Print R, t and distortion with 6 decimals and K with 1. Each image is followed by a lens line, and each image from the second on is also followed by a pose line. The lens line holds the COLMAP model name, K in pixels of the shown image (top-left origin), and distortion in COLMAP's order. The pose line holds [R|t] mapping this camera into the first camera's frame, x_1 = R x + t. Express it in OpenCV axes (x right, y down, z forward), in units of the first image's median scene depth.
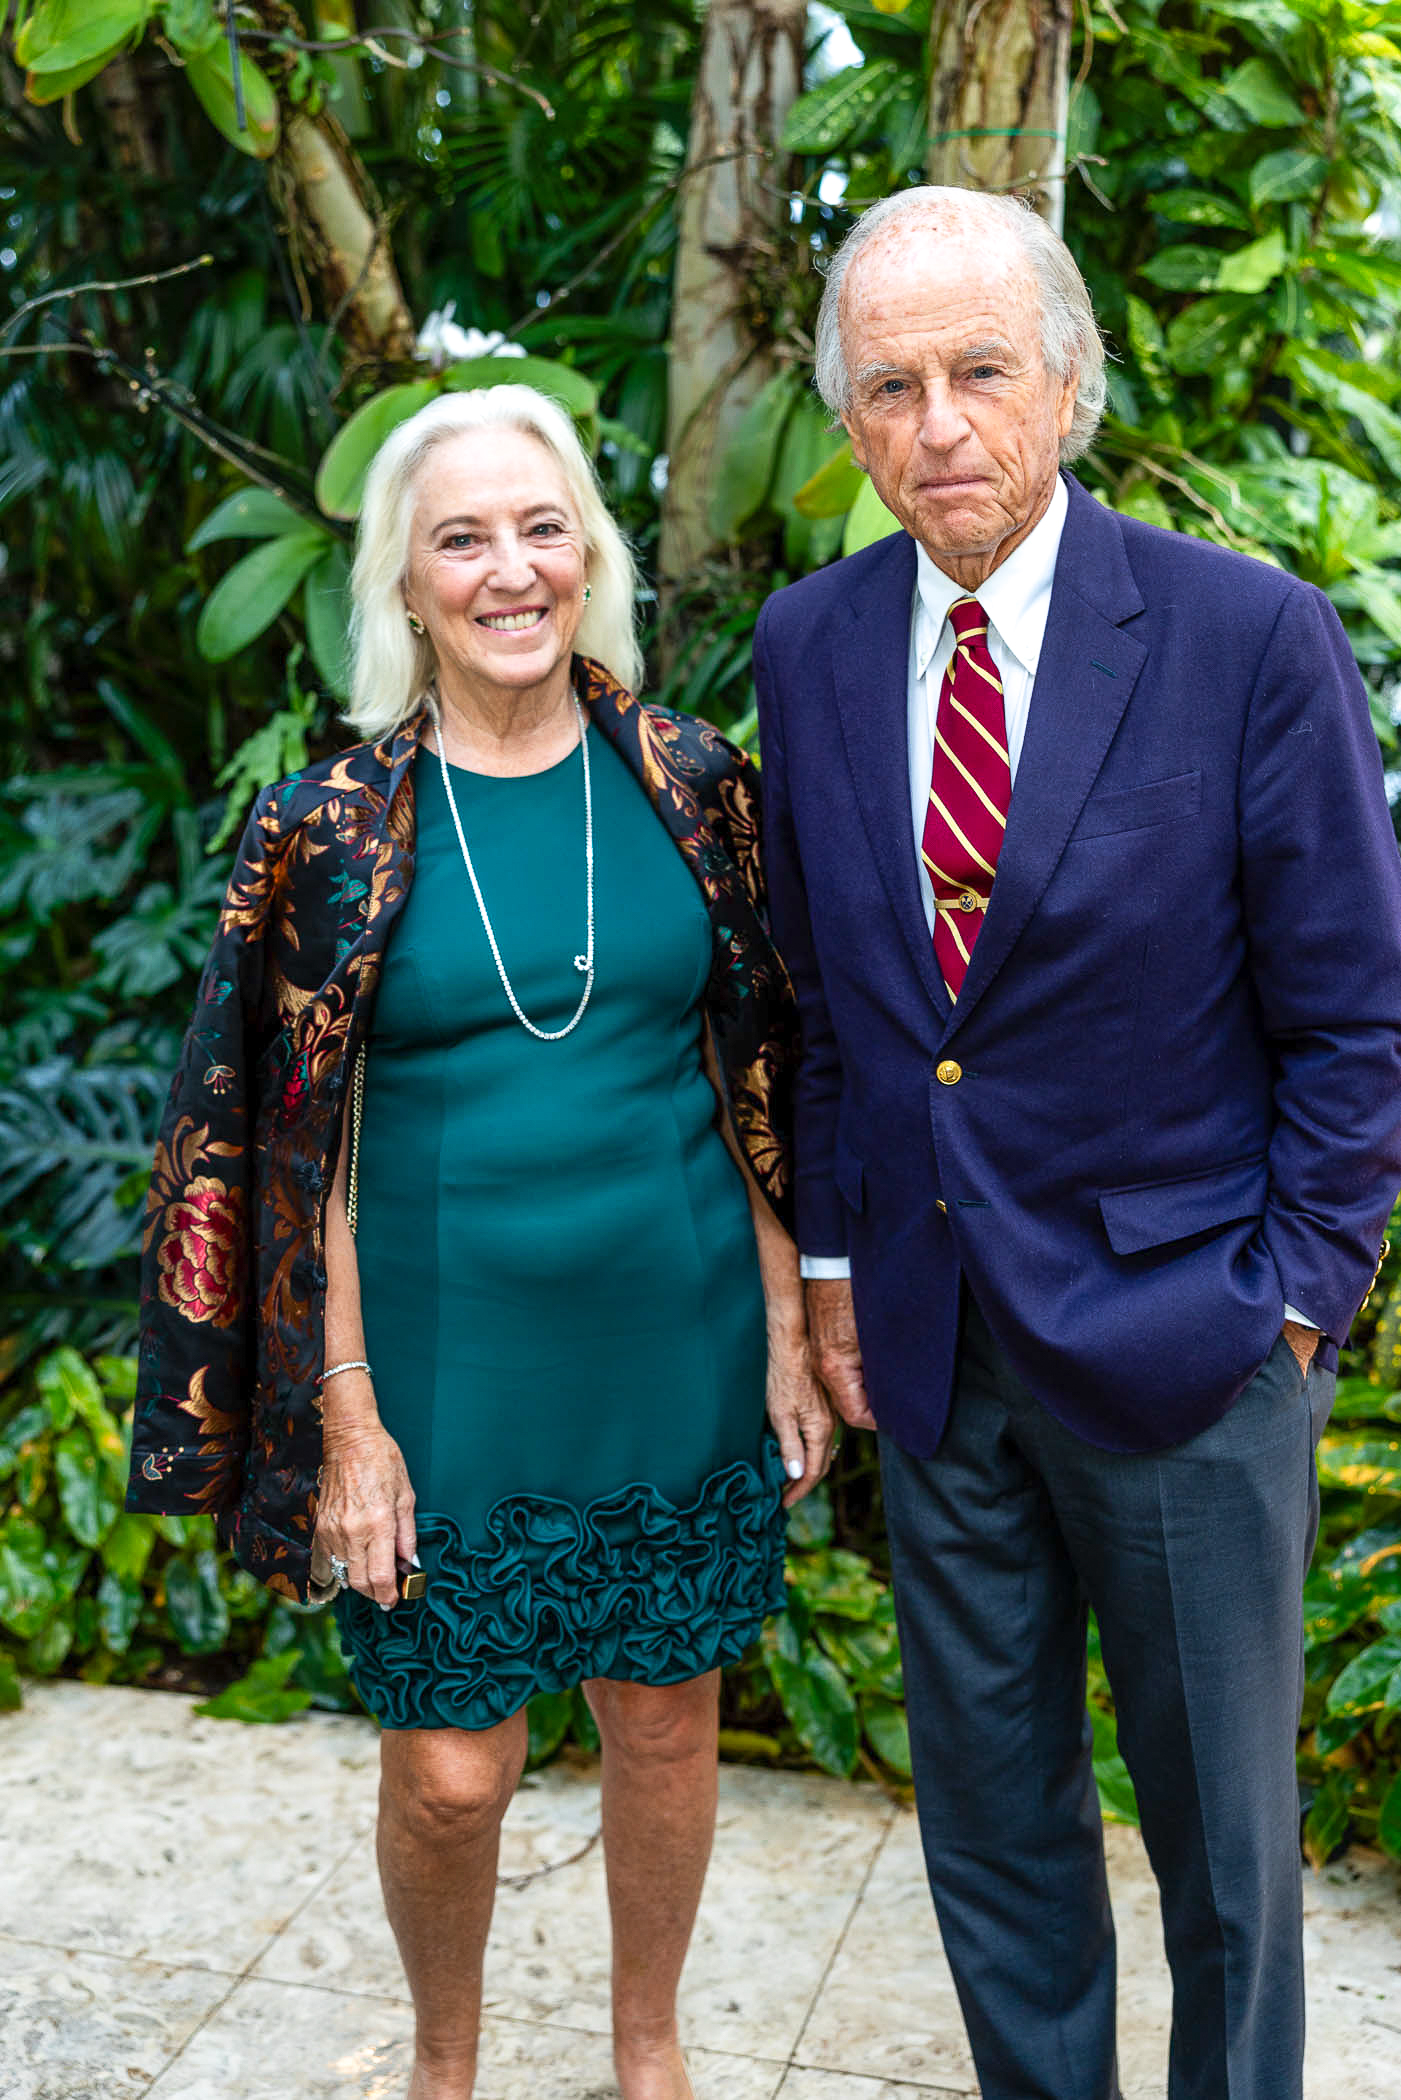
lens RADIAL K [[2482.1, 0, 700.5], [0, 2482.1, 1050.0], [0, 0, 1]] dist [-0.000637, 0.027125]
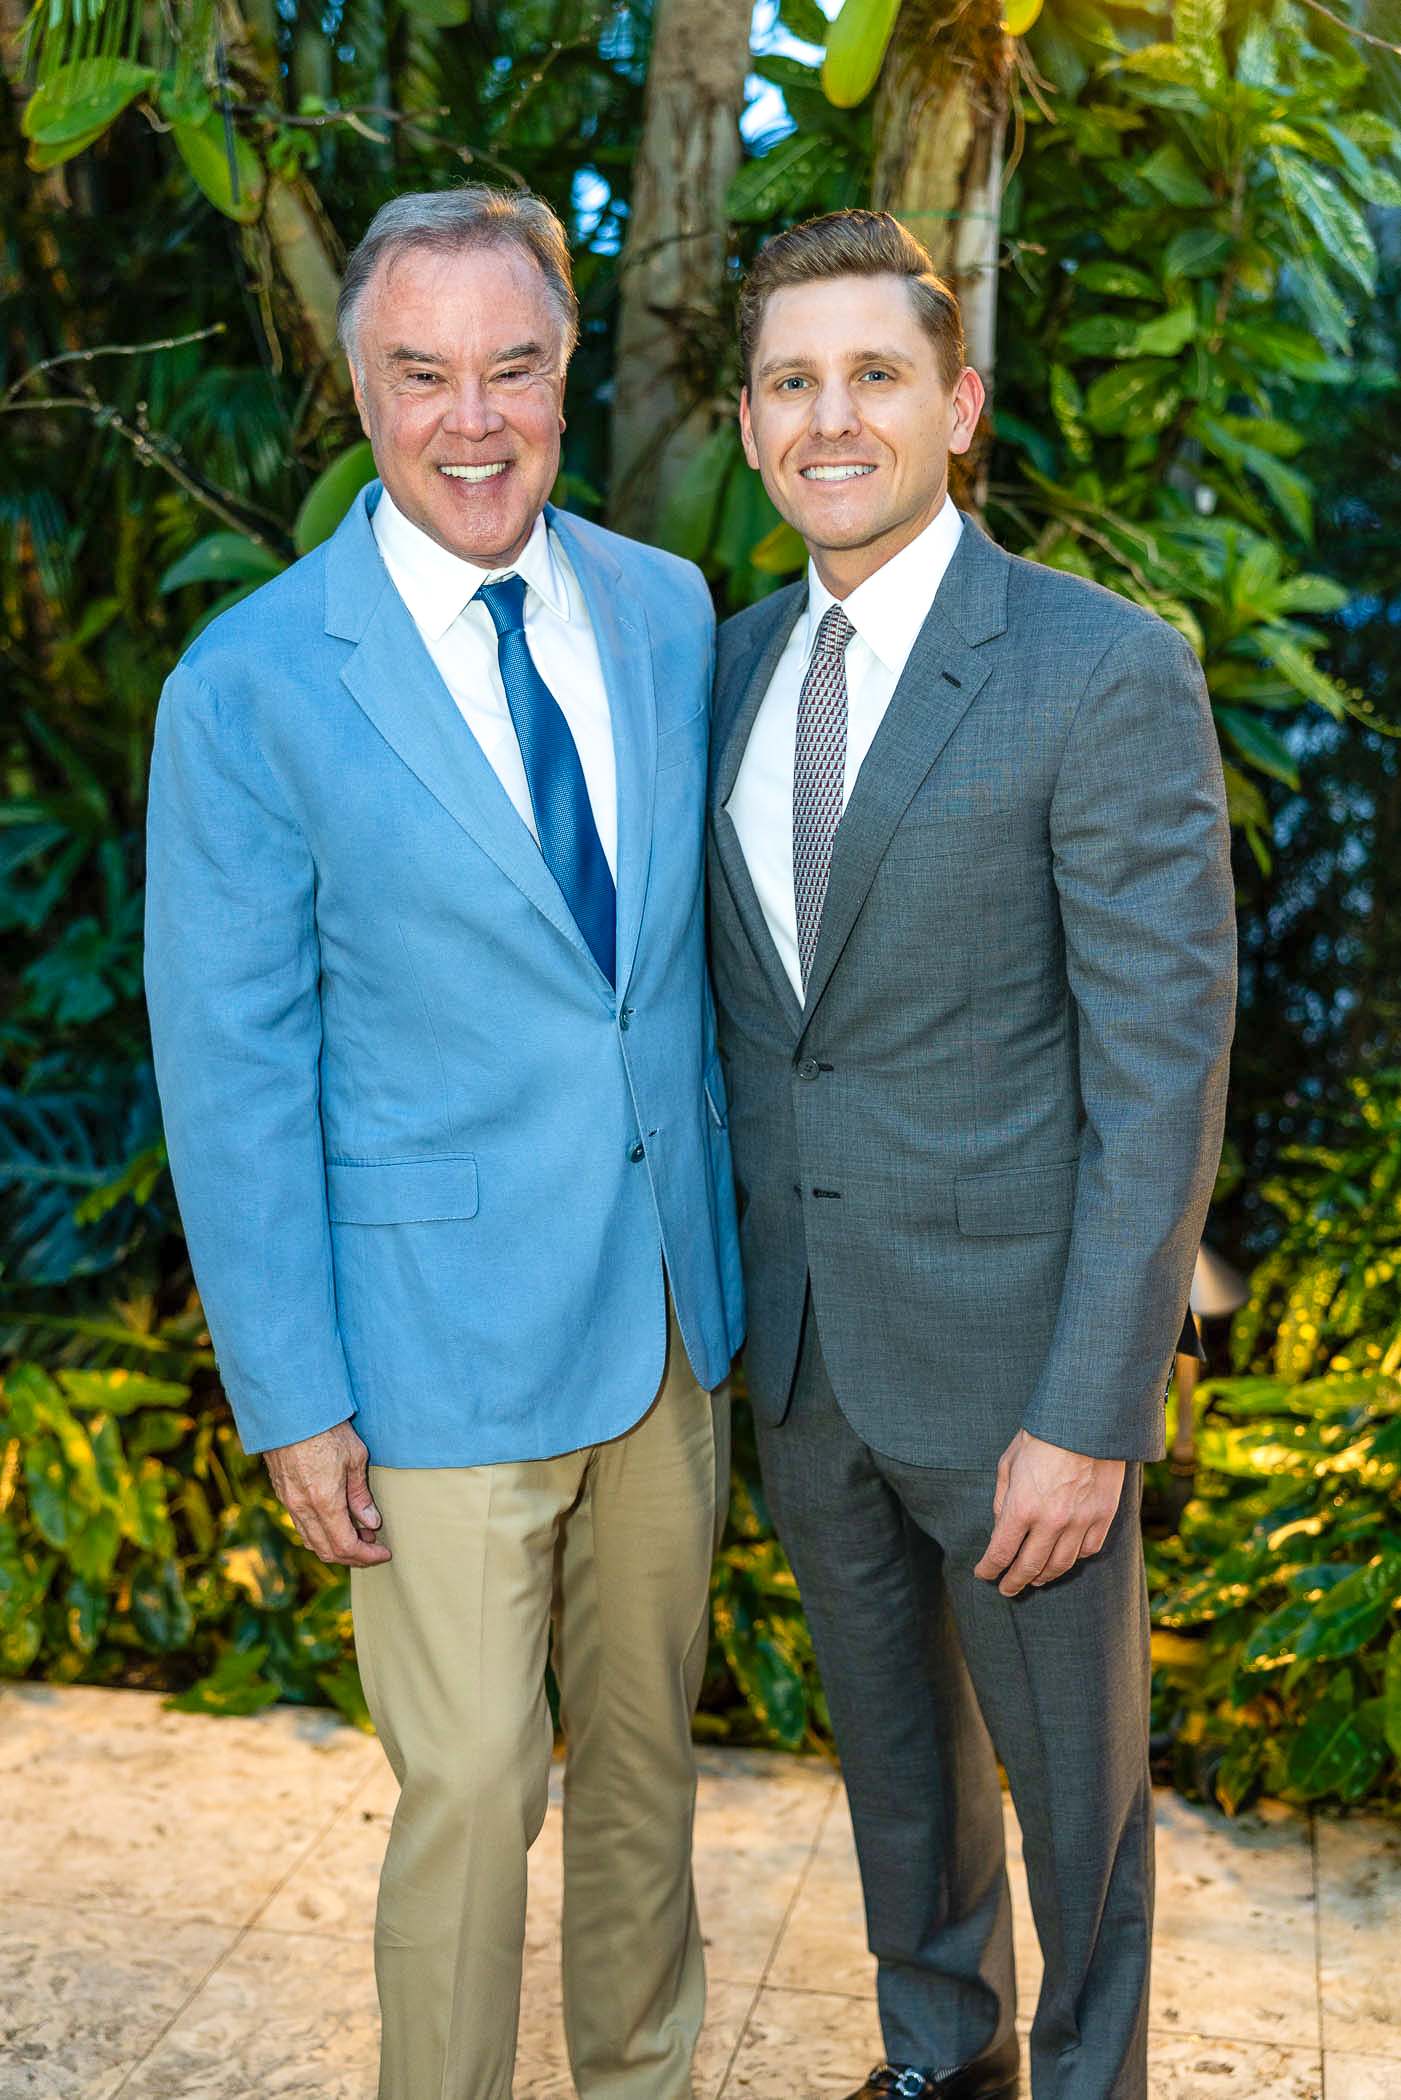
lens RADIAL K [[2677.4, 0, 698.1], [0, 2677.4, 1104.3], [0, 0, 1]] dist [0.009893, 0.024617]
pose [[0.997954, -0.001509, 0.063912, -0.054061], [0.001700, 0.999994, -0.002932, 0.018634], [-0.063907, 0.003034, 0.997951, -0.141563]]
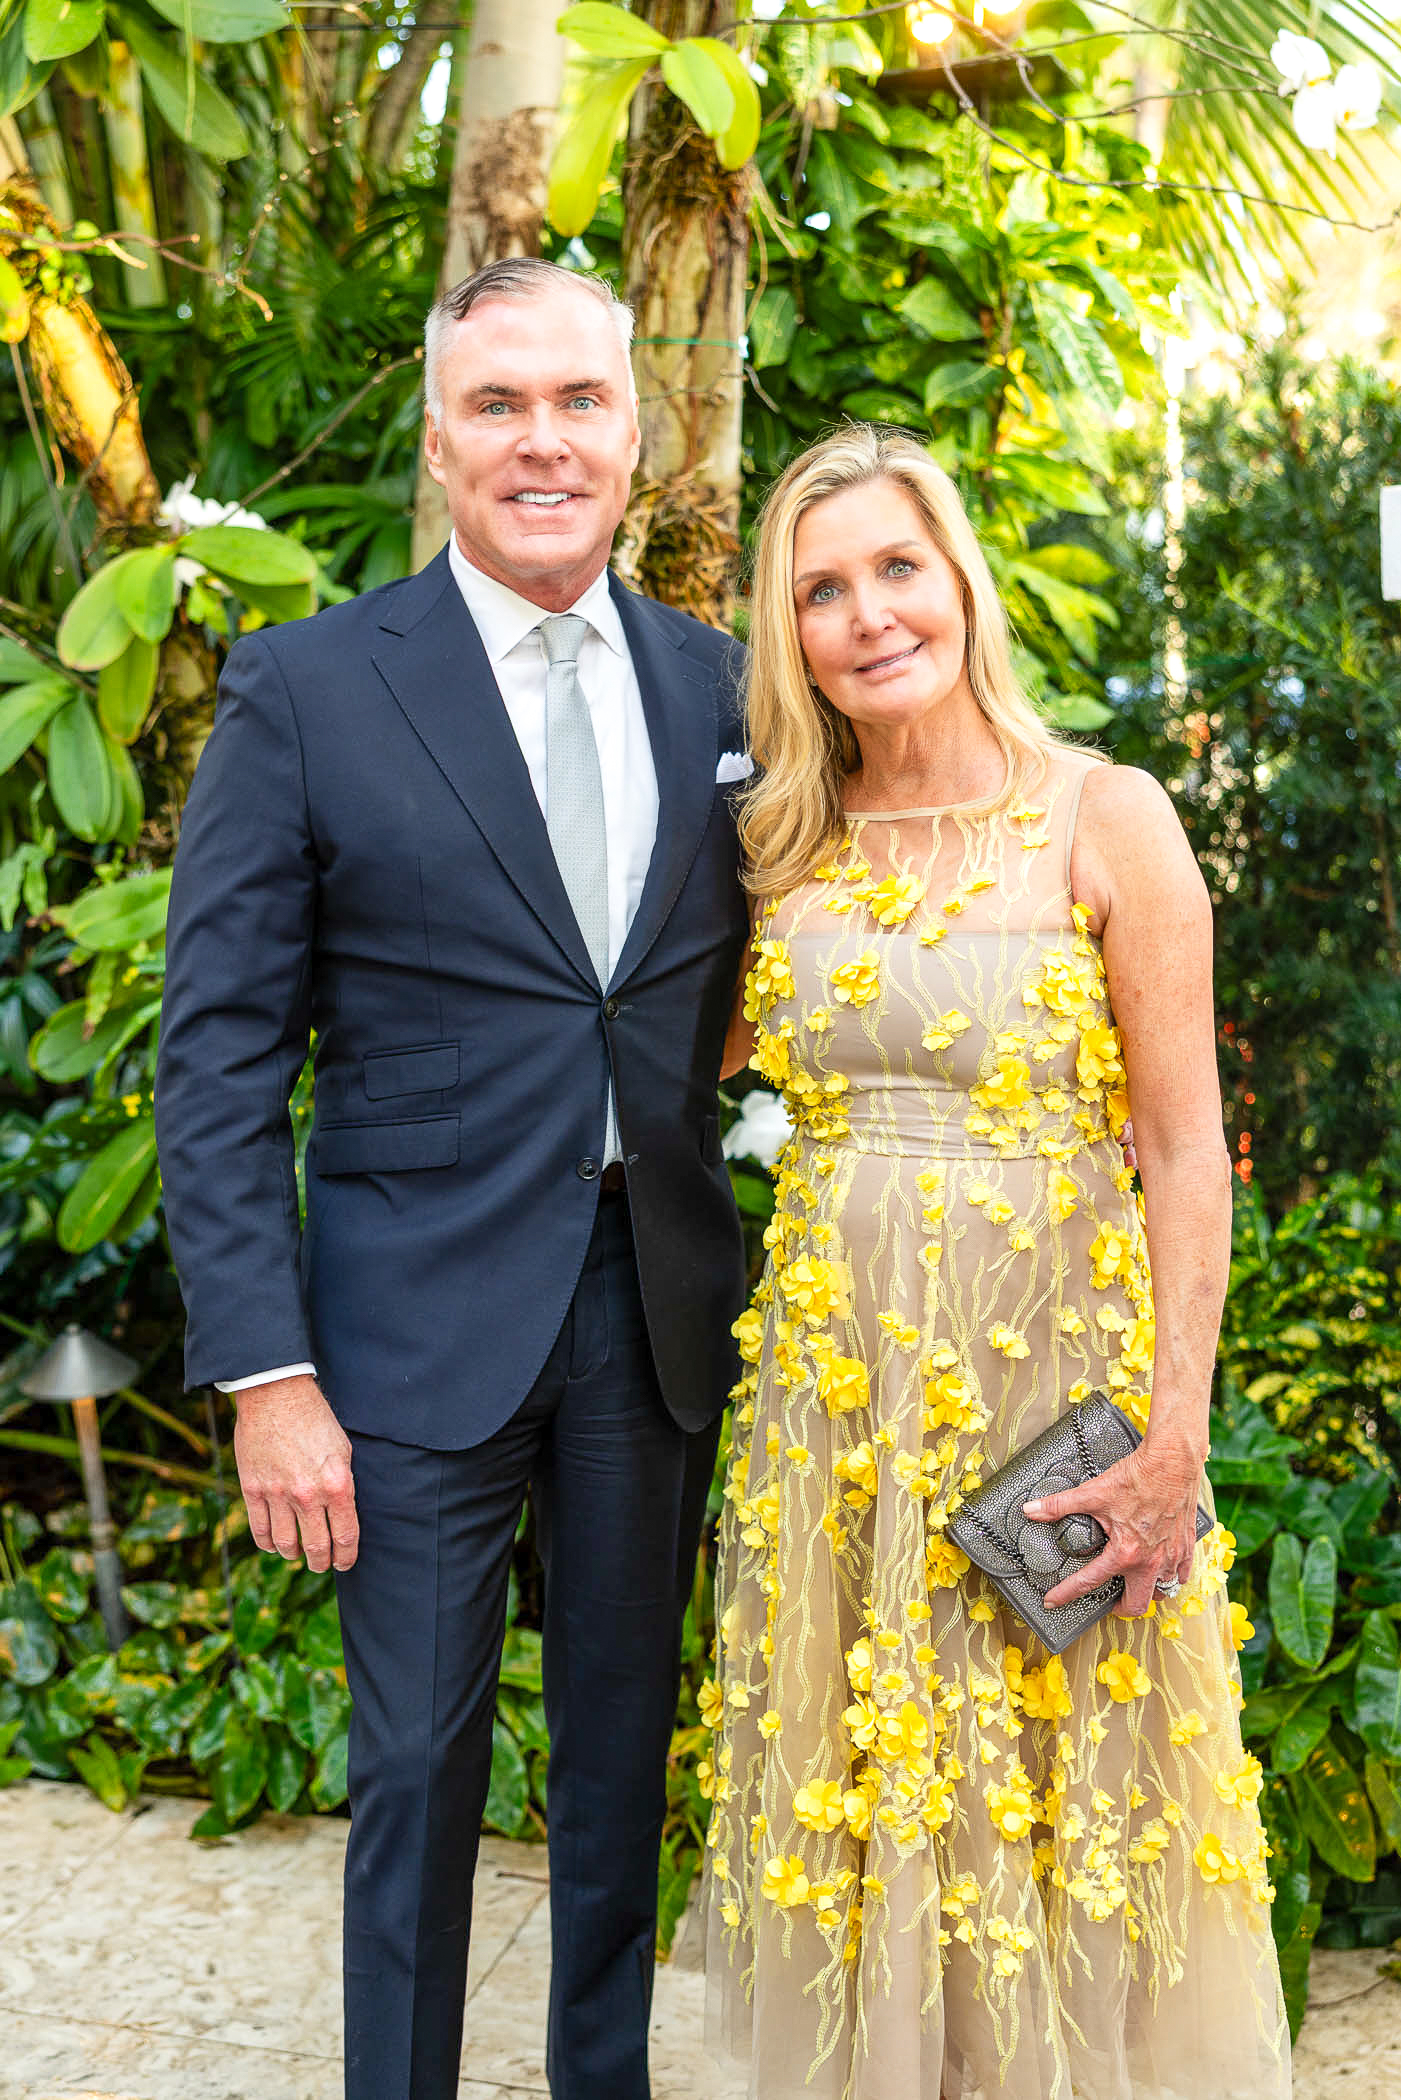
lens RADIAL K [[2606.6, 0, 708.7], [0, 2606.6, 1111.3], [0, 0, 1]] dist [0.000984, 0.015821]
pose [[0.999258, 0.021149, 0.032201, 0.094675], [-0.019873, 0.999024, -0.039459, 0.019722], [-0.033004, 0.038790, 0.998702, -0.142433]]
